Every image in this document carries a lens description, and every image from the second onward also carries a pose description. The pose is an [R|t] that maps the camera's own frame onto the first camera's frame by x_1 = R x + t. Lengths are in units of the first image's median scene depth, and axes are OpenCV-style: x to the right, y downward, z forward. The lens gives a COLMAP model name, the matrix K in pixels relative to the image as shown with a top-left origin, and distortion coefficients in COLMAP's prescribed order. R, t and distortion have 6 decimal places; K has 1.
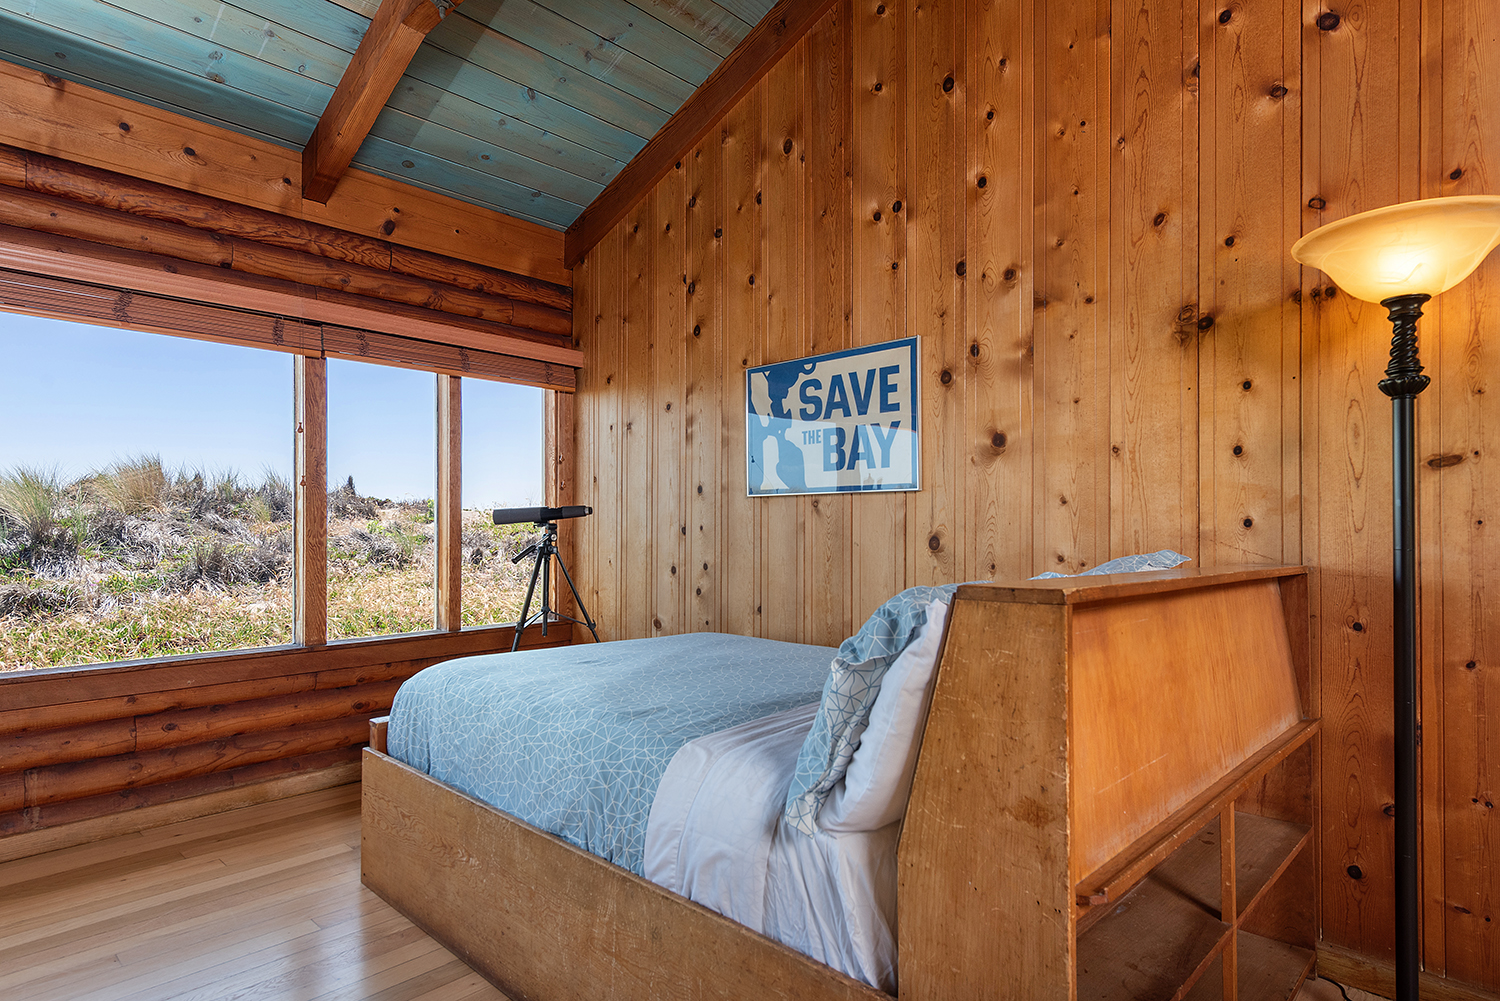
lens RADIAL K [[787.8, 0, 754.6], [0, 787.8, 538.1], [0, 0, 1]] dist [0.003063, -0.000278]
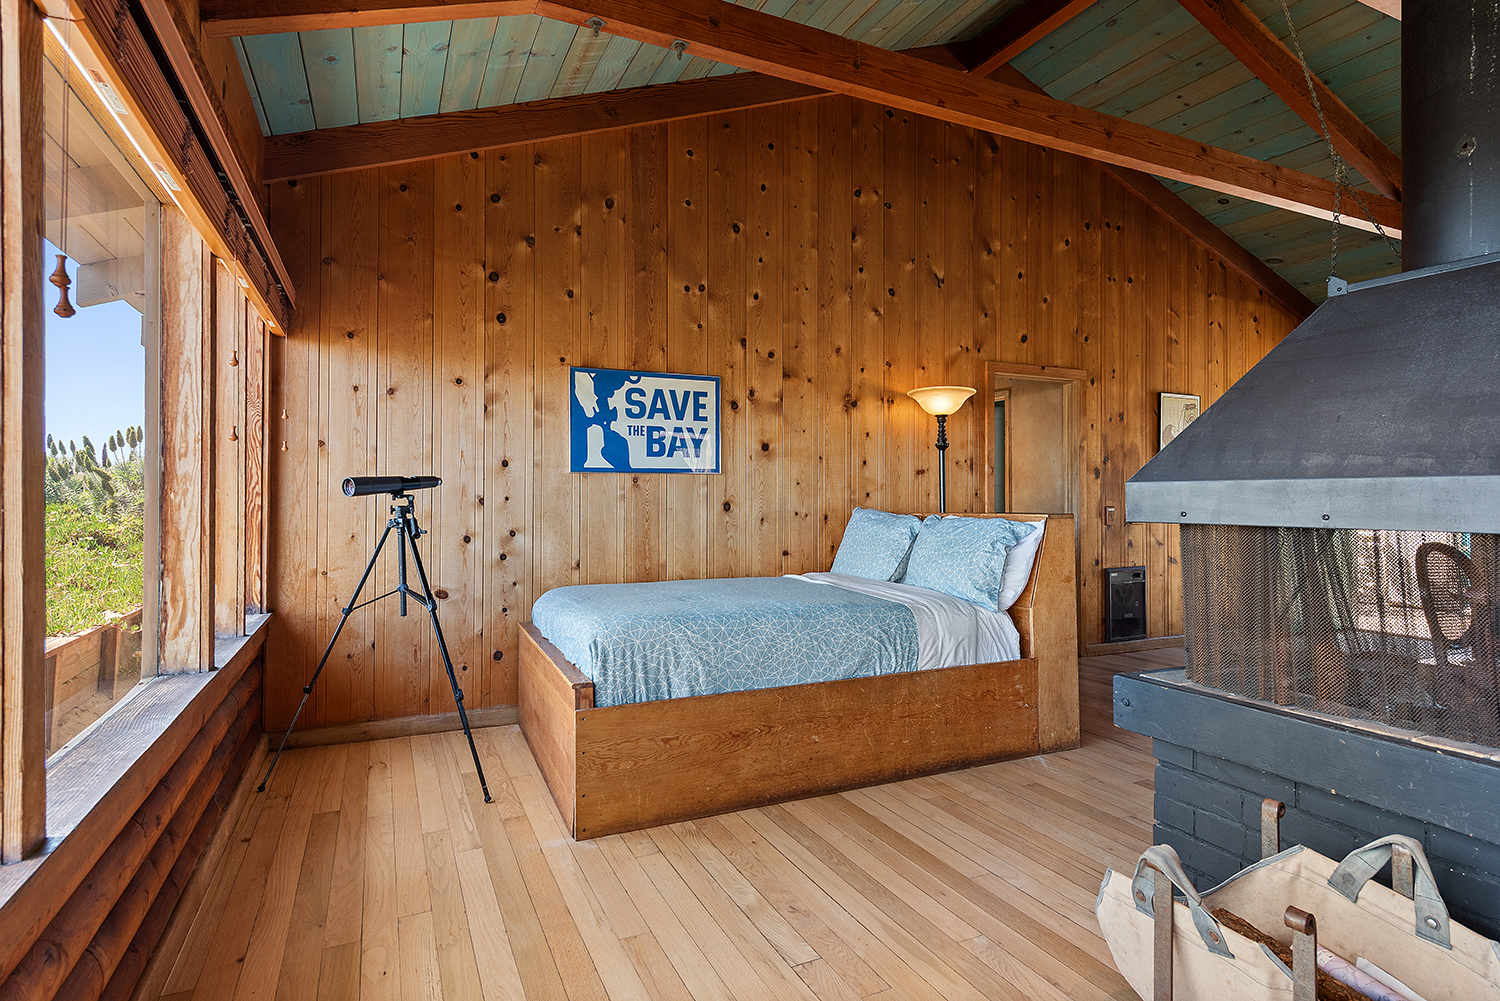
lens RADIAL K [[775.7, 0, 747.7], [0, 775.7, 495.7], [0, 0, 1]] dist [0.005226, -0.000038]
pose [[0.379199, 0.004261, 0.925305, -1.140764], [0.017617, 0.999775, -0.011823, 0.002018], [-0.925148, 0.020784, 0.379038, 0.342345]]
